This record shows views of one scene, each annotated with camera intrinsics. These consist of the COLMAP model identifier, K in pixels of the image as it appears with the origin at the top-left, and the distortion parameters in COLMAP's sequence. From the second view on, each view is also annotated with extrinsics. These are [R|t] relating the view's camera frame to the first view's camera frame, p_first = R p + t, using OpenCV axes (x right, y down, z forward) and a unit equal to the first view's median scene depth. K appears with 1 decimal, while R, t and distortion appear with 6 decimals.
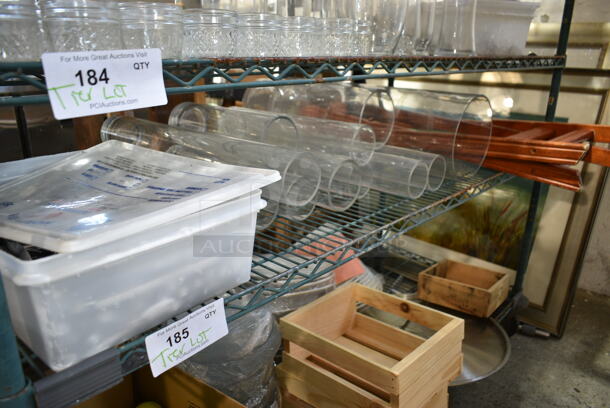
lens RADIAL K [[461.8, 0, 305.7], [0, 461.8, 215.8], [0, 0, 1]] dist [-0.054194, 0.001033]
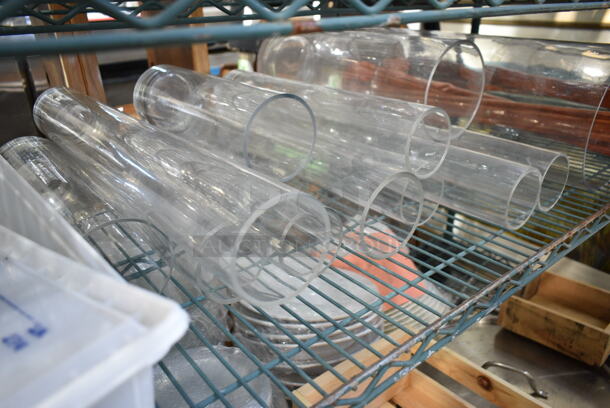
lens RADIAL K [[458.4, 0, 304.3], [0, 458.4, 213.9], [0, 0, 1]] dist [-0.012704, -0.000441]
pose [[0.989410, 0.031018, -0.141792, 0.033648], [-0.017087, 0.994998, 0.098427, -0.074123], [0.144136, -0.094962, 0.984991, 0.255121]]
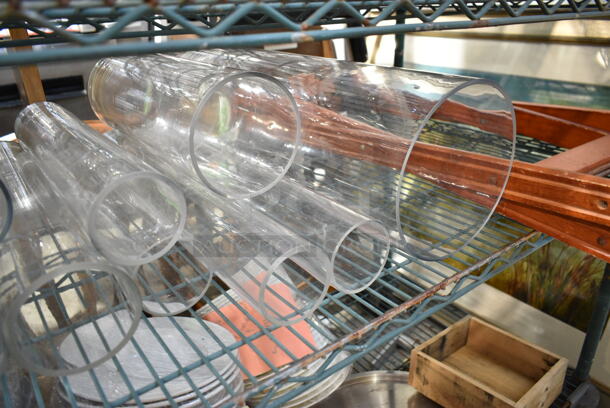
lens RADIAL K [[462.7, 0, 305.0], [0, 462.7, 204.0], [0, 0, 1]] dist [-0.058370, 0.004596]
pose [[0.983248, 0.035499, -0.178782, 0.221348], [-0.023471, 0.997344, 0.068947, -0.123355], [0.180754, -0.063596, 0.981470, 0.388601]]
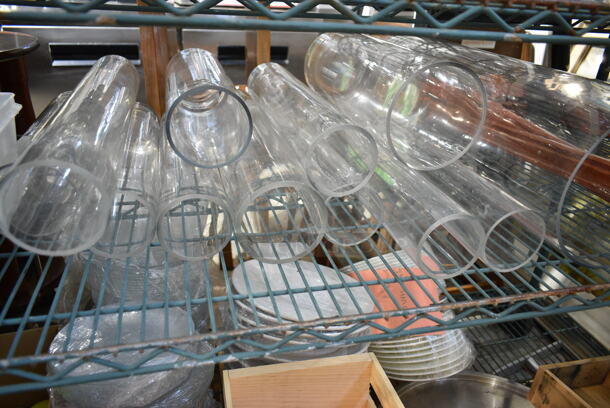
lens RADIAL K [[458.4, 0, 304.3], [0, 458.4, 213.9], [0, 0, 1]] dist [-0.012704, -0.000441]
pose [[0.843318, 0.263531, -0.468365, 0.226701], [-0.218184, 0.964350, 0.149749, -0.104811], [0.491131, -0.024096, 0.870752, 0.323327]]
